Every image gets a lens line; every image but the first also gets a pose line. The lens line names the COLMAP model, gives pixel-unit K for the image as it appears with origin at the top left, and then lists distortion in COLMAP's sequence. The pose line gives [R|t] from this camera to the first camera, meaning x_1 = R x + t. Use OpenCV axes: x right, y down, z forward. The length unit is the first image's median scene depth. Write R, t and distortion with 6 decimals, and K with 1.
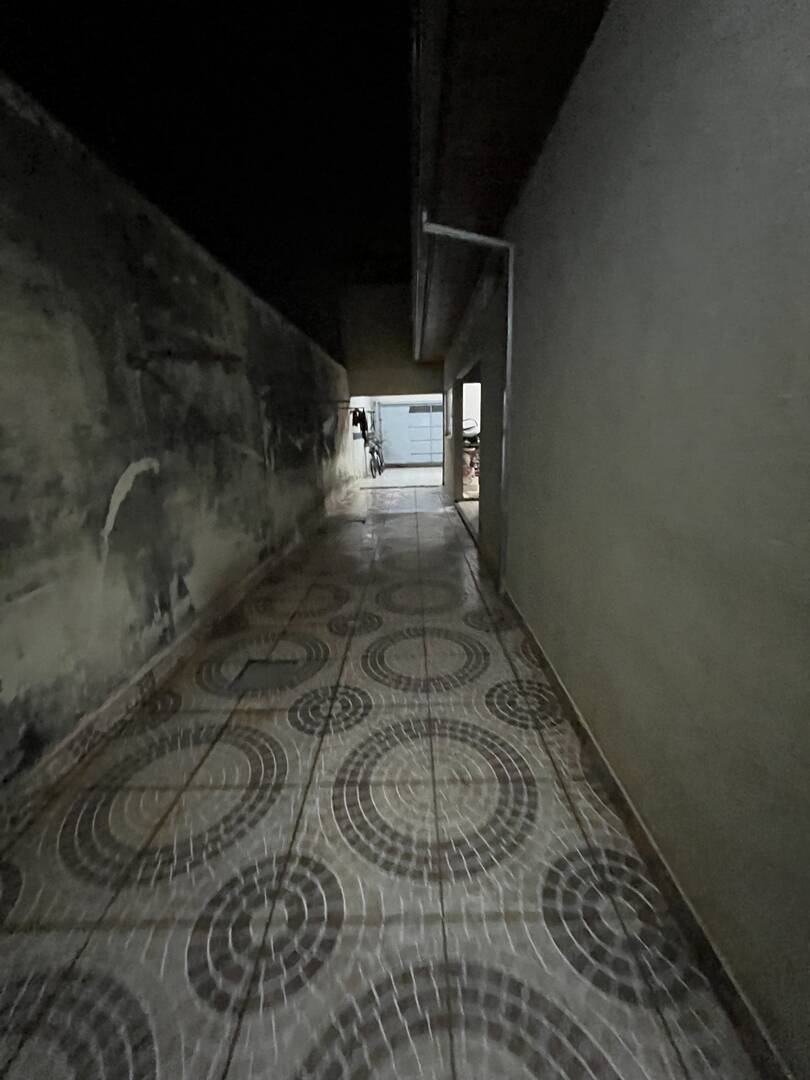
lens RADIAL K [[434.8, 0, 408.0], [0, 434.8, 547.3], [0, 0, 1]] dist [-0.003659, 0.000442]
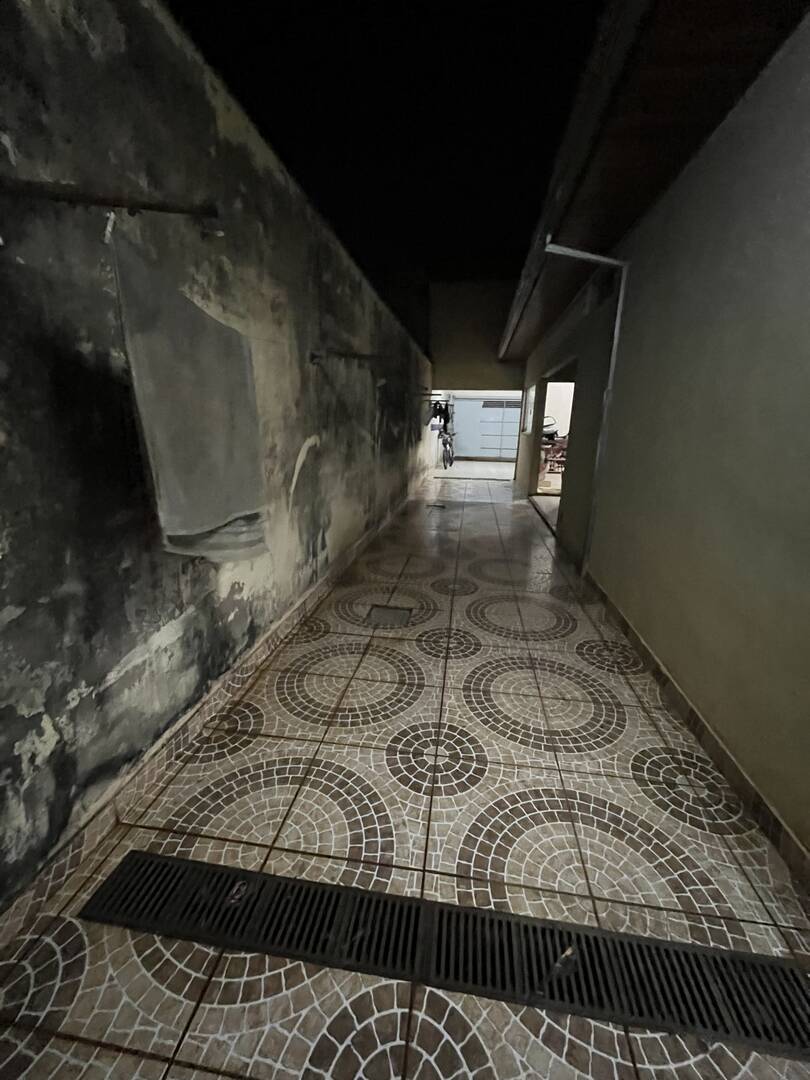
lens RADIAL K [[434.8, 0, 406.9], [0, 434.8, 545.7], [0, 0, 1]] dist [-0.003659, 0.000442]
pose [[0.989004, 0.086627, -0.119861, -0.154317], [-0.085135, 0.996215, 0.017526, 0.072308], [0.120925, -0.007128, 0.992636, -0.234757]]
